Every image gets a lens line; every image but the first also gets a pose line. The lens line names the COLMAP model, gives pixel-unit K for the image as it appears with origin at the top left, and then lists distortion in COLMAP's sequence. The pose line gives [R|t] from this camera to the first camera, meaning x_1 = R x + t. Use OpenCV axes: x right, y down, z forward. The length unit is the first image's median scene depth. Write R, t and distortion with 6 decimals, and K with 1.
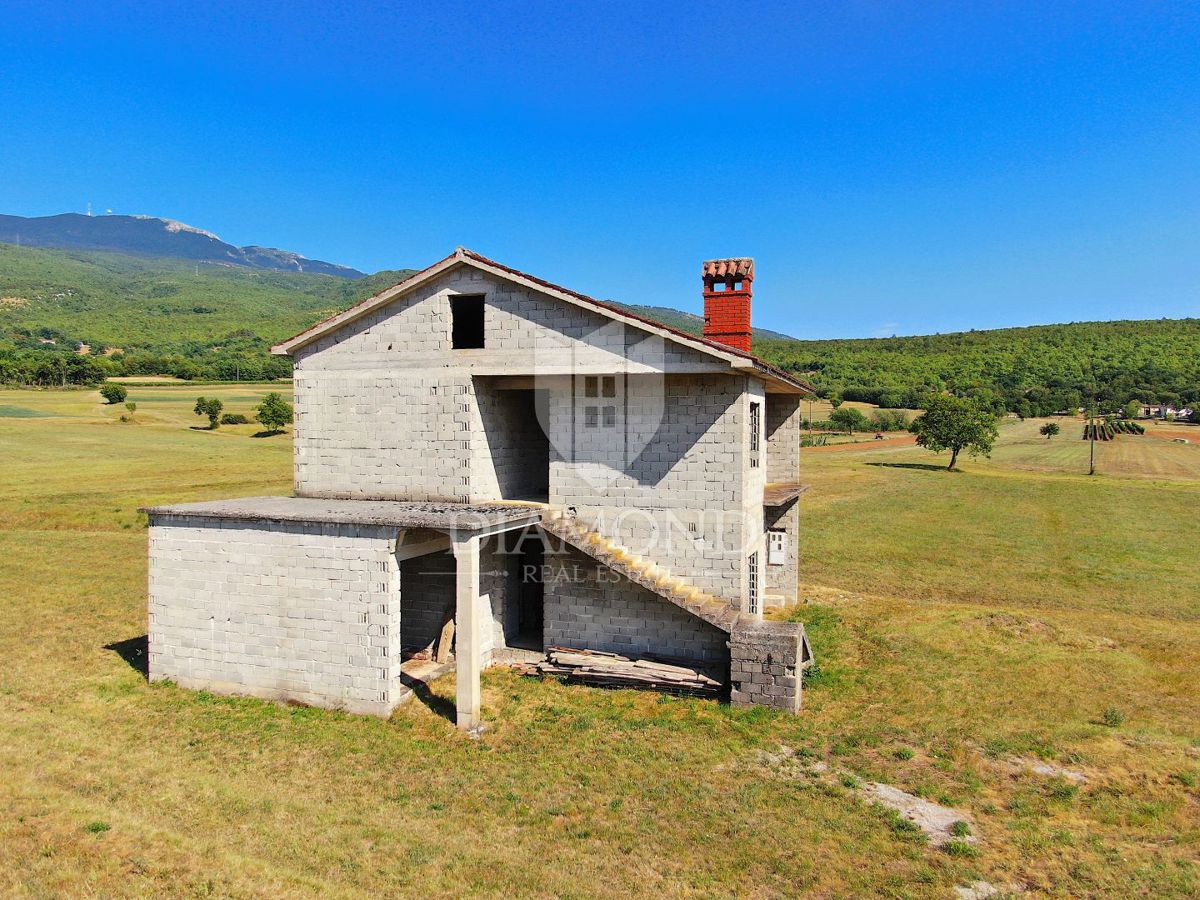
lens RADIAL K [[867.0, 0, 598.8], [0, 867.0, 461.7], [0, 0, 1]] dist [-0.006169, 0.001317]
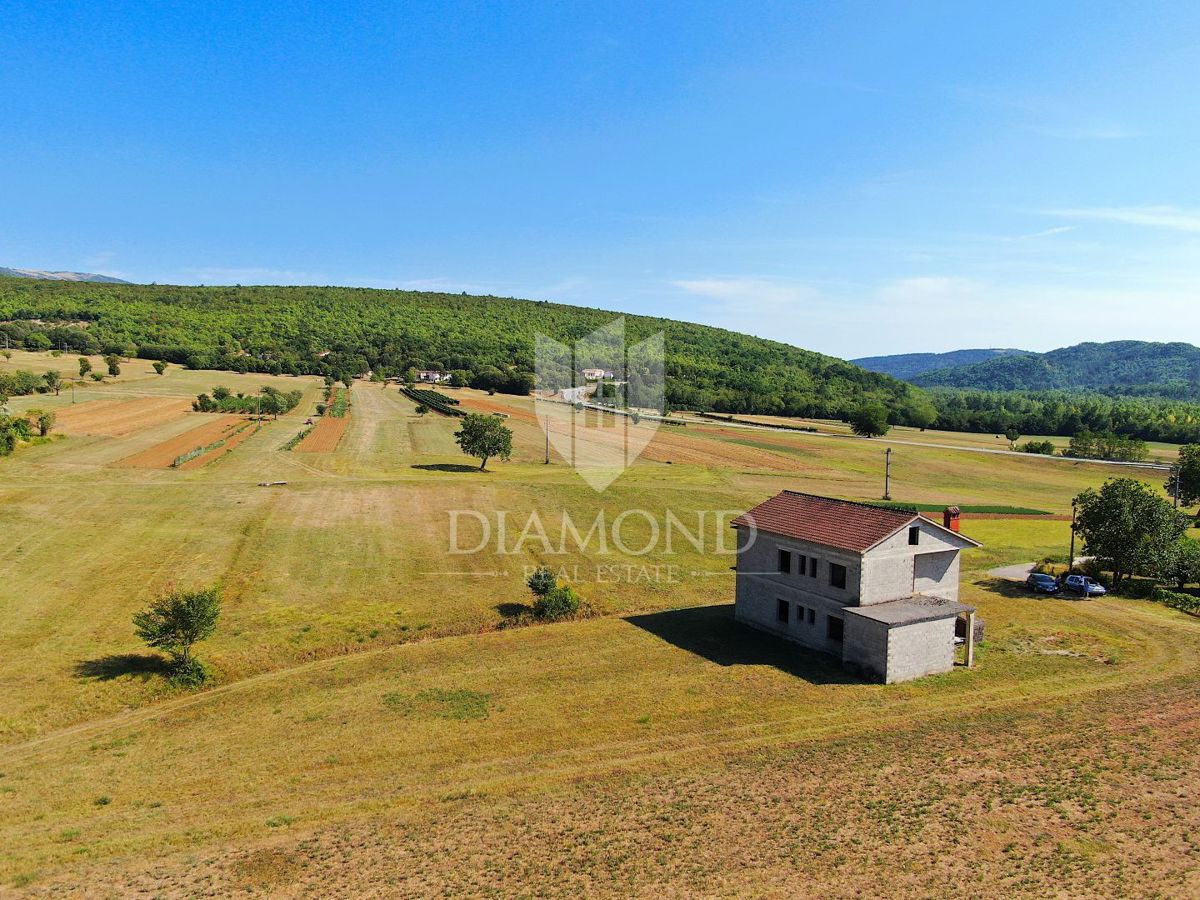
lens RADIAL K [[868.3, 0, 591.9], [0, 868.3, 456.2], [0, 0, 1]] dist [-0.019857, 0.010316]
pose [[0.669440, -0.064923, 0.740024, -0.302424], [0.019862, 0.997382, 0.069535, -0.065763], [-0.742601, -0.031851, 0.668977, -0.012543]]
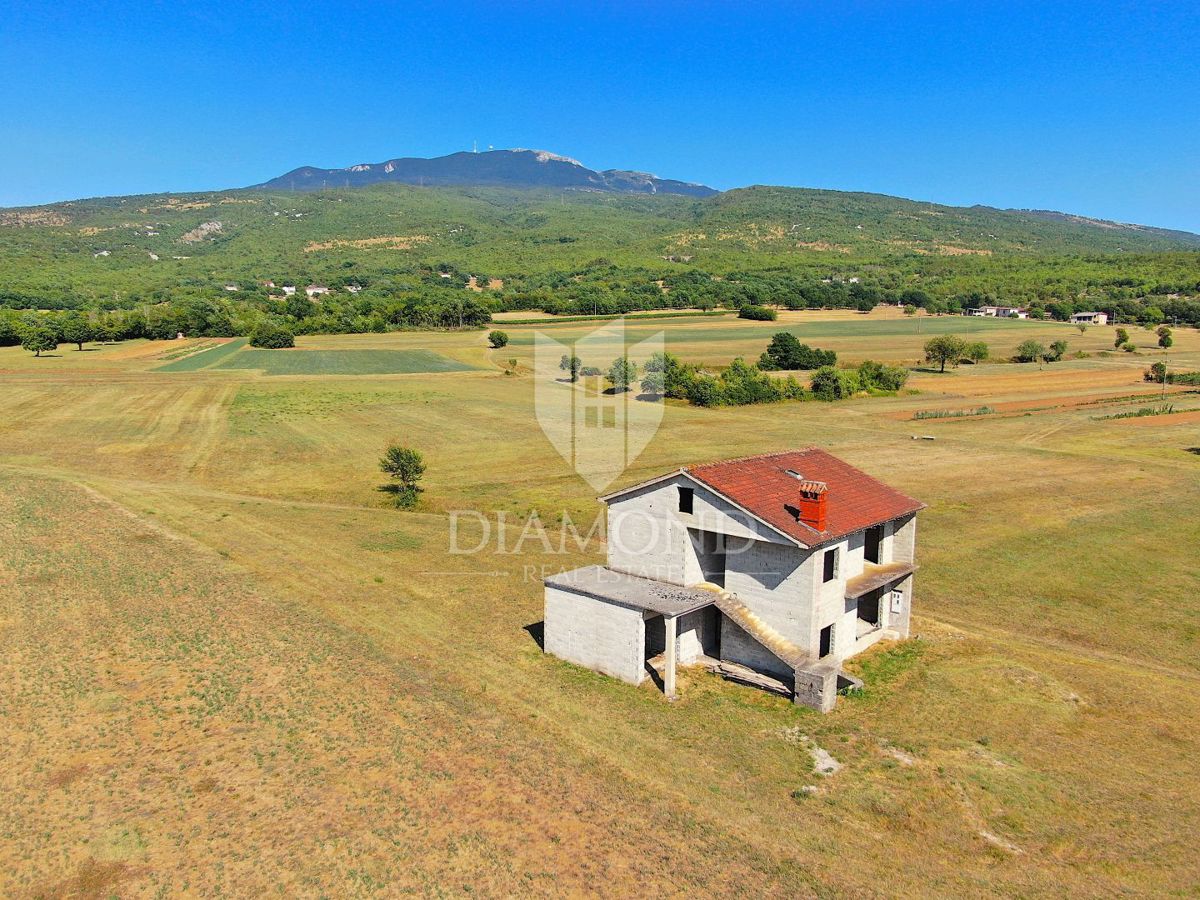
lens RADIAL K [[867.0, 0, 598.8], [0, 867.0, 461.7], [0, 0, 1]] dist [-0.006169, 0.001317]
pose [[0.924623, 0.053614, -0.377091, 0.043456], [-0.018003, 0.995089, 0.097337, -0.045571], [0.380457, -0.083211, 0.921047, -0.097689]]
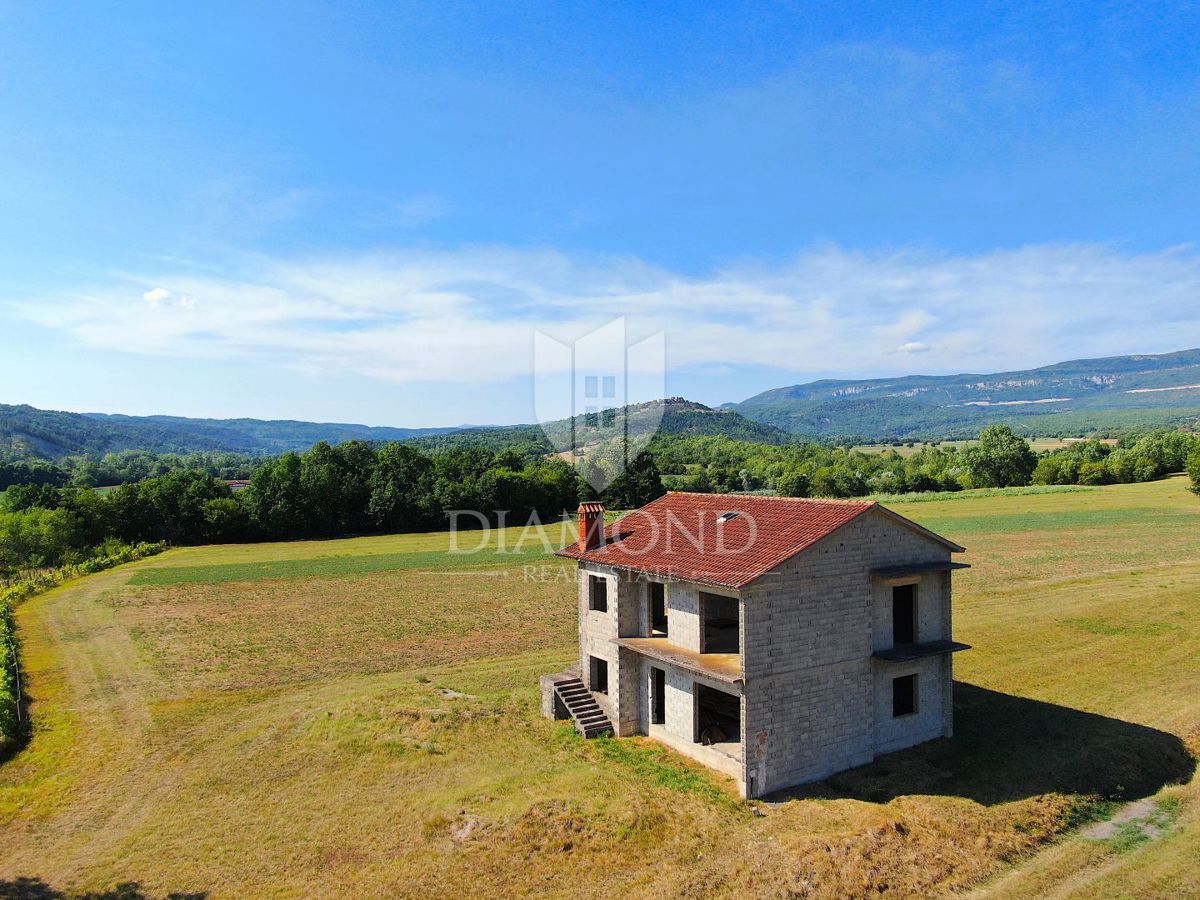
lens RADIAL K [[871.3, 0, 598.1], [0, 871.3, 460.5], [0, 0, 1]] dist [-0.015356, -0.004313]
pose [[-0.643166, 0.003095, -0.765721, 0.166144], [-0.016493, 0.999704, 0.017893, -0.036208], [0.765549, 0.024137, -0.642924, 0.228748]]
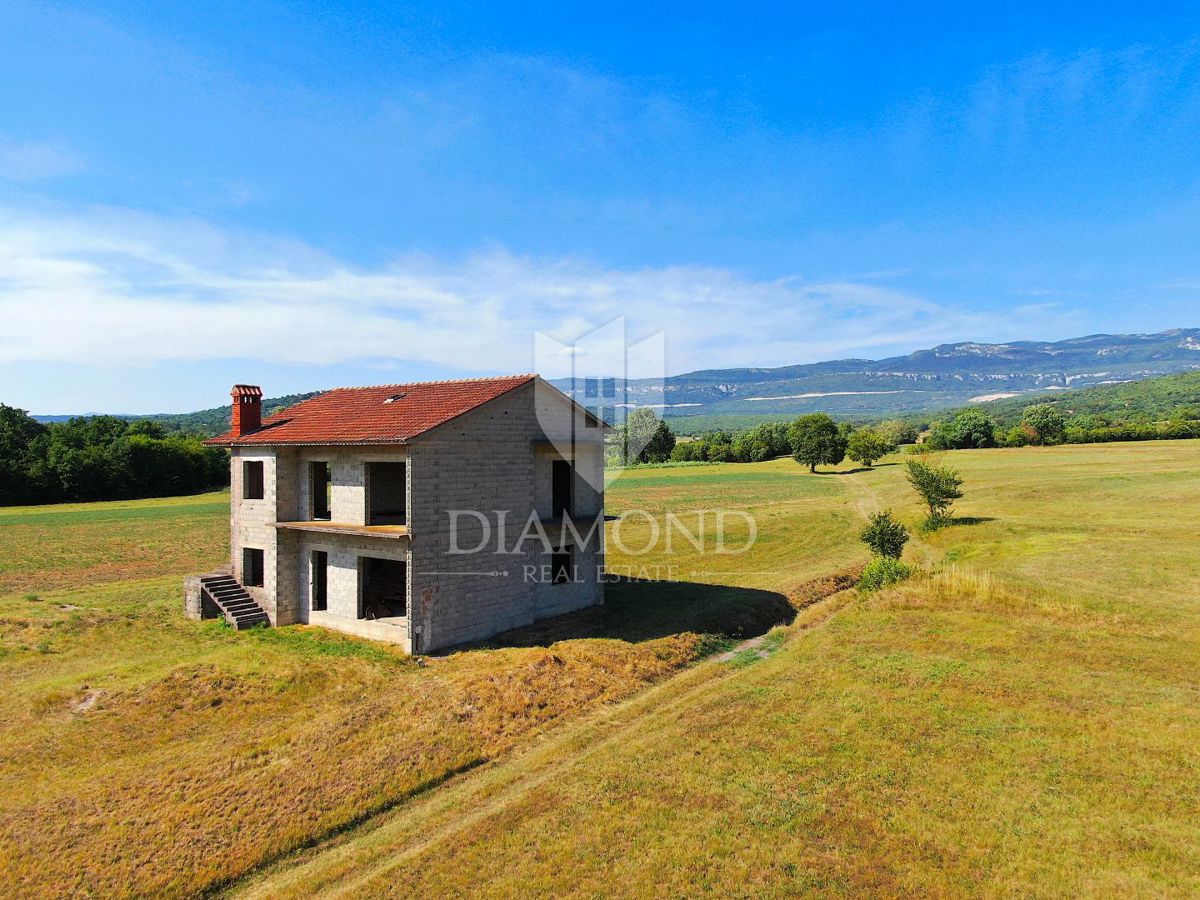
lens RADIAL K [[867.3, 0, 598.0], [0, 867.3, 446.3], [0, 0, 1]] dist [-0.012962, 0.011051]
pose [[-0.313513, -0.012228, -0.949505, 0.166881], [-0.030594, 0.999528, -0.002771, -0.011874], [0.949091, 0.028181, -0.313739, 0.229496]]
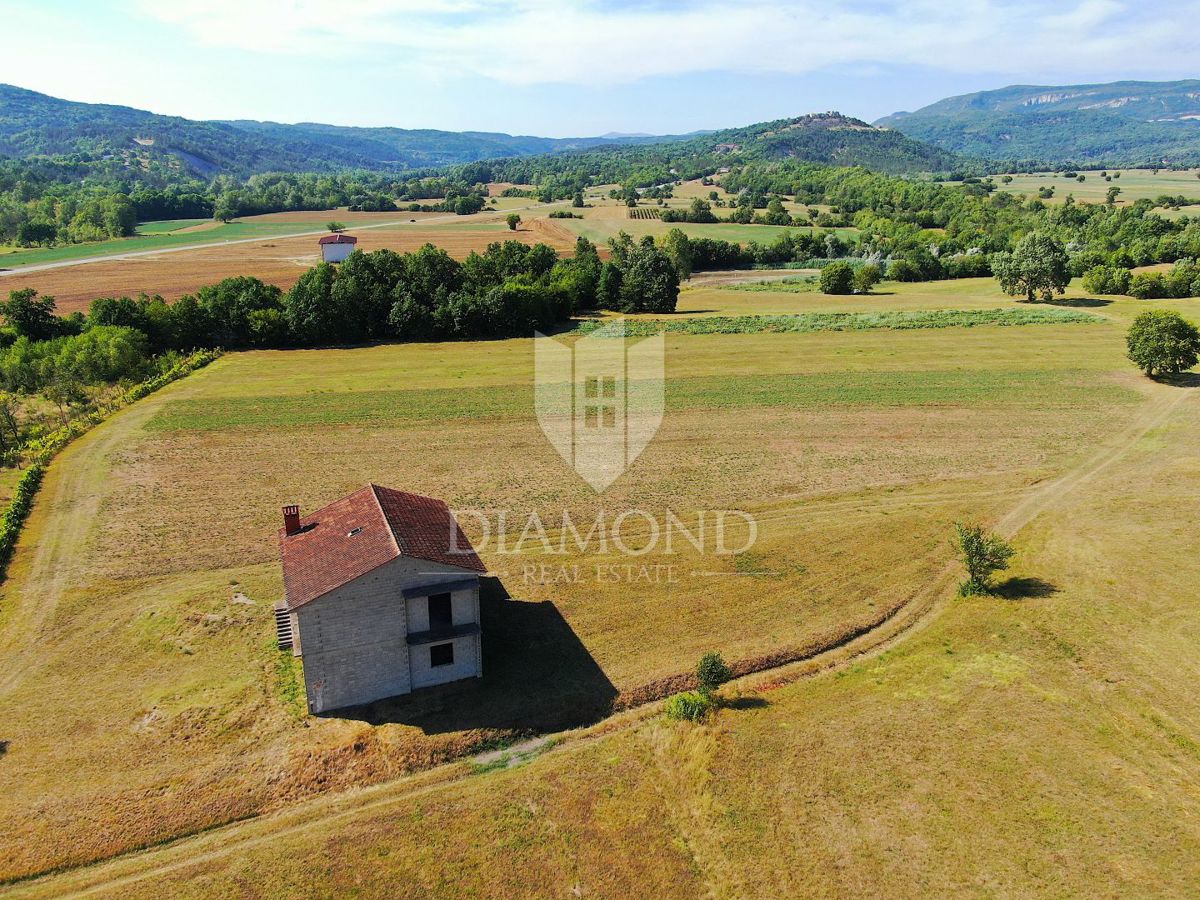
lens RADIAL K [[868.3, 0, 591.9], [0, 868.3, 456.2], [0, 0, 1]] dist [-0.019857, 0.010316]
pose [[-0.762700, 0.191147, -0.617860, 0.118719], [-0.029193, 0.944179, 0.328137, -0.142662], [0.646093, 0.268307, -0.714545, 0.381655]]
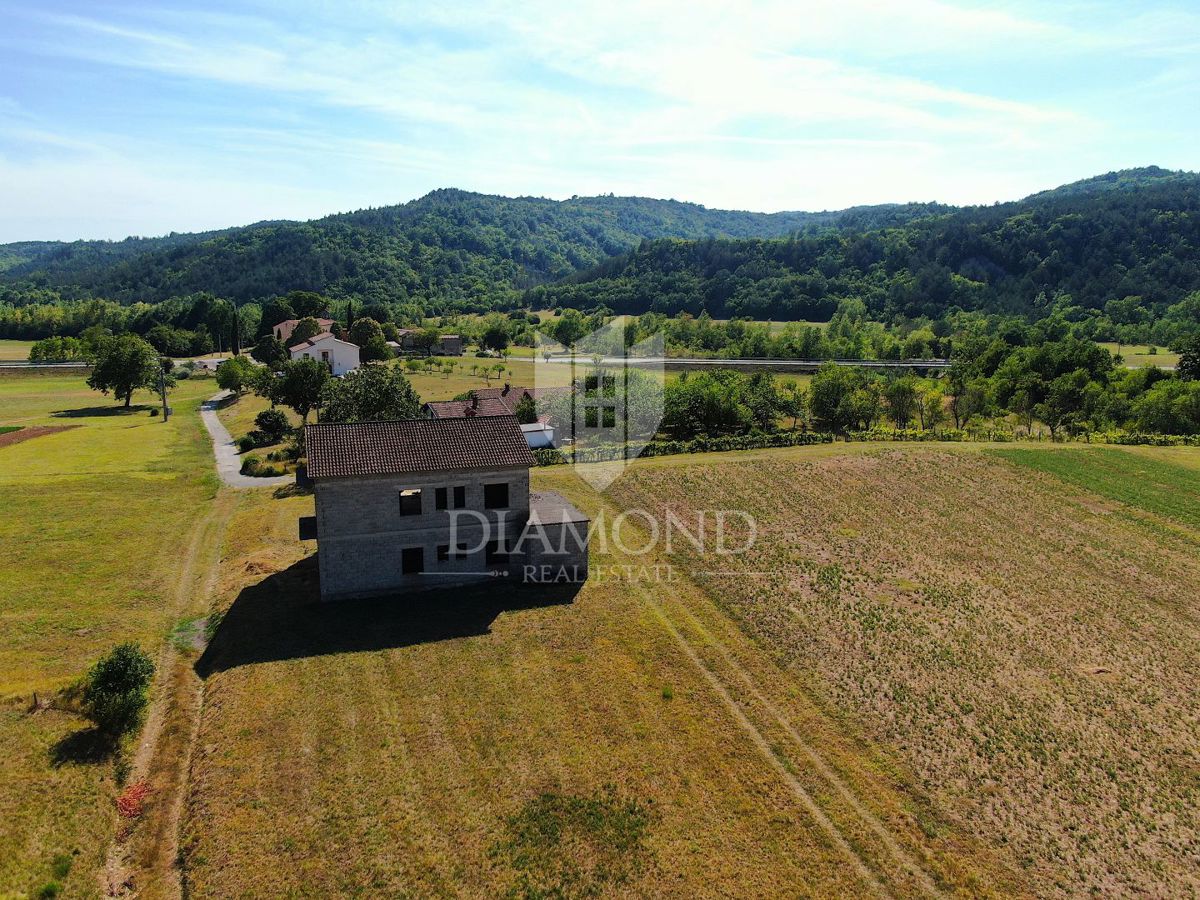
lens RADIAL K [[868.3, 0, 591.9], [0, 868.3, 456.2], [0, 0, 1]] dist [-0.019857, 0.010316]
pose [[-0.623265, -0.179274, 0.761184, -0.255855], [0.005515, 0.972336, 0.233521, -0.078676], [-0.781991, 0.149744, -0.605034, 0.258397]]
